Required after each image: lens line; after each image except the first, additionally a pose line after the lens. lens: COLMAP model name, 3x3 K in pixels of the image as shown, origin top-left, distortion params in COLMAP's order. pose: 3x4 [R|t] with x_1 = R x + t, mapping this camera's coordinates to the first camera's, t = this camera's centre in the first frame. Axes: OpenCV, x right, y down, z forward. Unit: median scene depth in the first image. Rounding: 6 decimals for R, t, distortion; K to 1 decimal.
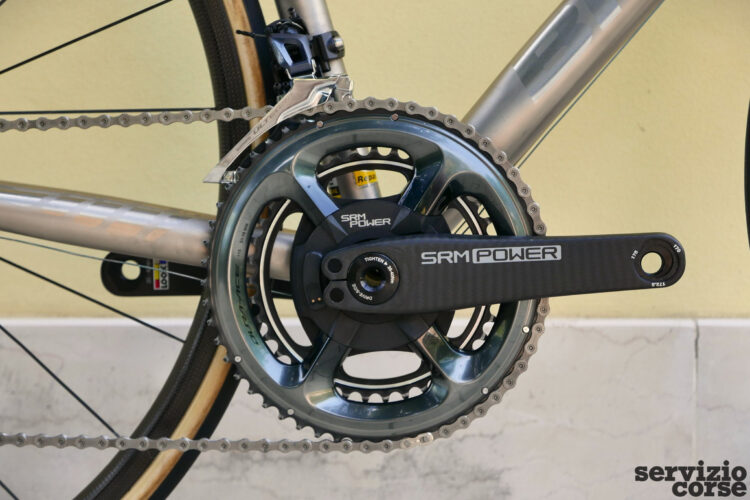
lens RADIAL K [[2083.3, 0, 375.0], [0, 2083.3, 250.0], [0, 0, 1]] dist [0.055250, 0.379421]
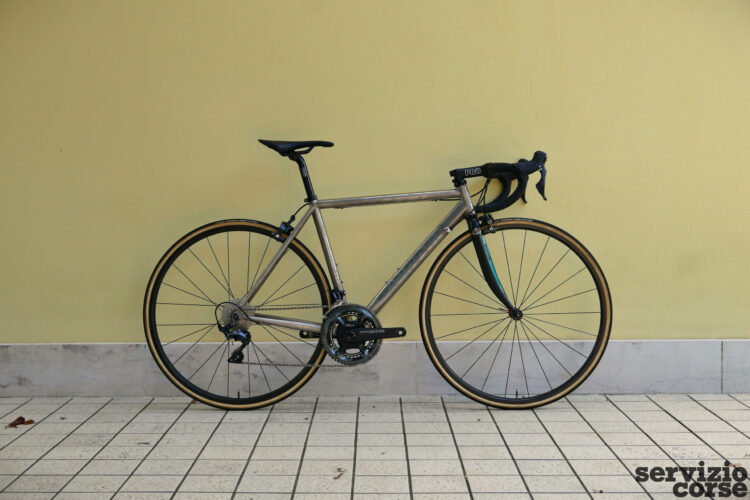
lens RADIAL K [[1079.5, 0, 375.0], [0, 1079.5, 250.0], [0, 0, 1]] dist [-0.014309, 0.003151]
pose [[0.999804, -0.005564, 0.018995, 0.009248], [0.006308, 0.999206, -0.039337, -0.100280], [-0.018761, 0.039449, 0.999045, -1.880085]]
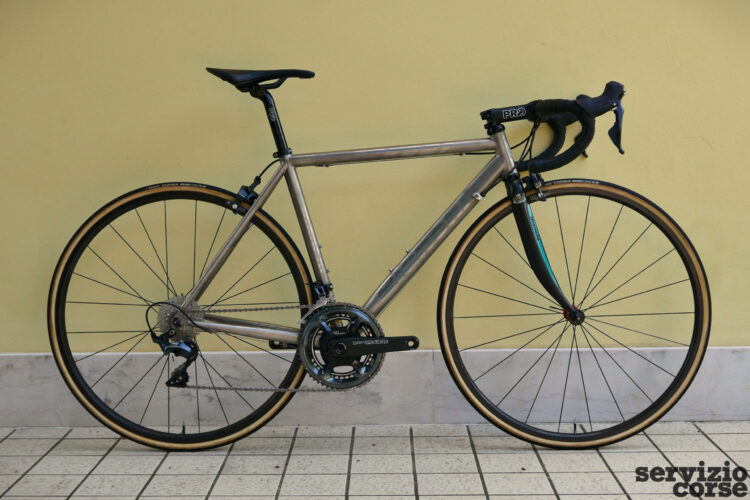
lens RADIAL K [[1079.5, 0, 375.0], [0, 1079.5, 250.0], [0, 0, 1]] dist [-0.014309, 0.003151]
pose [[0.999848, -0.010815, 0.013711, 0.037321], [0.010752, 0.999931, 0.004706, -0.177527], [-0.013761, -0.004558, 0.999895, -1.022951]]
